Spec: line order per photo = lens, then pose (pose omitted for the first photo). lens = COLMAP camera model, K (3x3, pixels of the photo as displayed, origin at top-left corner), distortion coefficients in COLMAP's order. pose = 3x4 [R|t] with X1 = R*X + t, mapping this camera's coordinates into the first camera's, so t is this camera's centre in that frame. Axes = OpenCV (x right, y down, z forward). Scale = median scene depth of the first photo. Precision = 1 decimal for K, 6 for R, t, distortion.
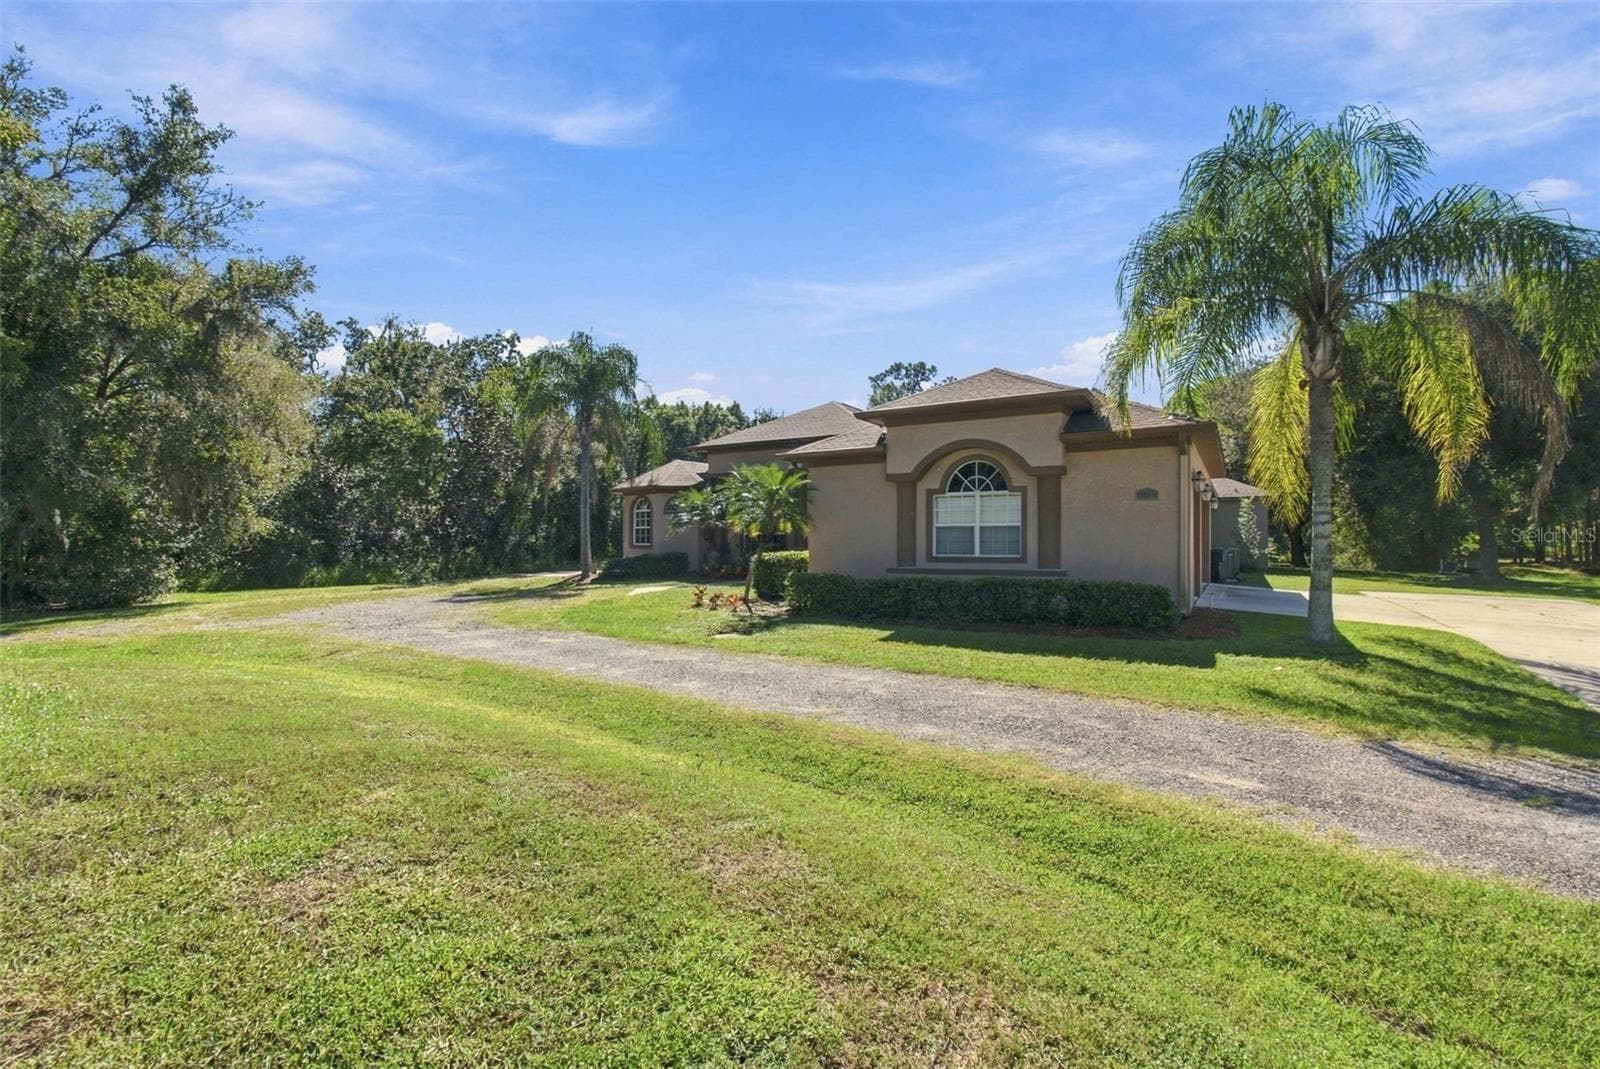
lens RADIAL K [[718.0, 0, 800.0], [0, 718.0, 534.5], [0, 0, 1]] dist [0.017594, 0.000299]
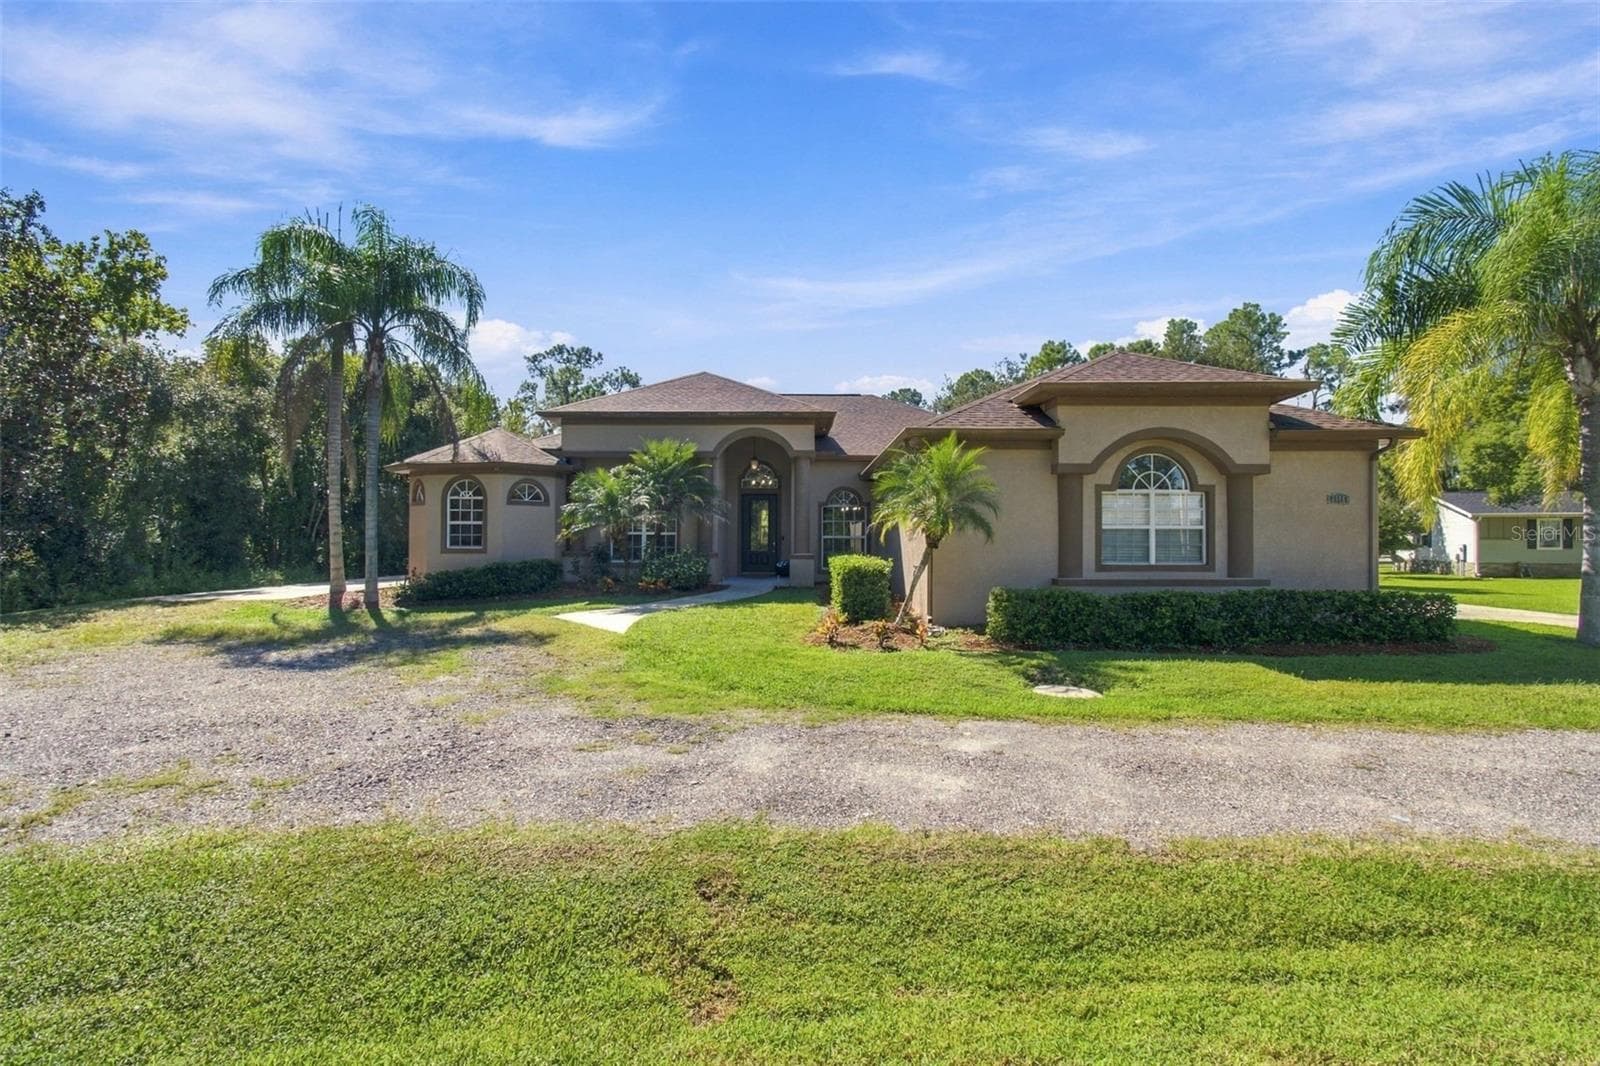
lens RADIAL K [[718.0, 0, 800.0], [0, 718.0, 533.0], [0, 0, 1]] dist [0.017594, 0.000299]
pose [[0.852271, 0.009111, 0.523022, -0.535043], [-0.008386, 0.999958, -0.003756, -0.000350], [-0.523034, -0.001185, 0.852311, 0.452770]]
